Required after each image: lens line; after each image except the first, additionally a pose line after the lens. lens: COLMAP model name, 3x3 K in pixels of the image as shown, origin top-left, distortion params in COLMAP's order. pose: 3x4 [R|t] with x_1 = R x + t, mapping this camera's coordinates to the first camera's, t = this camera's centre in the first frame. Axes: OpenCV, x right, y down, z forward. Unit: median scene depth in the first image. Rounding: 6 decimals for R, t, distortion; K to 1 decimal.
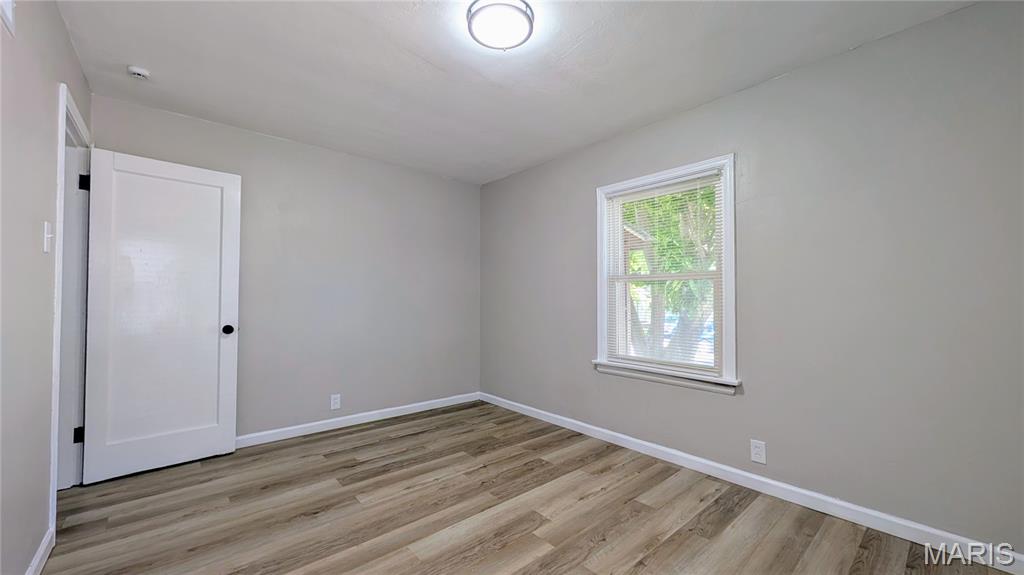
lens RADIAL K [[389.7, 0, 513.7], [0, 389.7, 290.2], [0, 0, 1]] dist [0.000400, -0.000114]
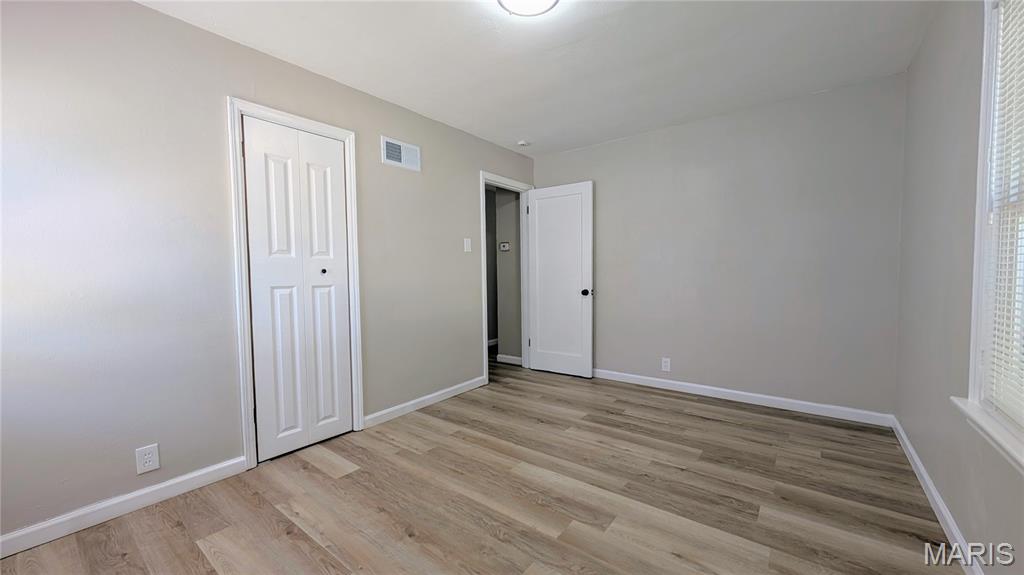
lens RADIAL K [[389.7, 0, 513.7], [0, 389.7, 290.2], [0, 0, 1]] dist [0.000400, -0.000114]
pose [[0.194507, 0.038946, -0.980128, 0.620476], [0.035853, 0.998262, 0.046781, 0.023465], [0.980246, -0.044240, 0.192773, 0.489941]]
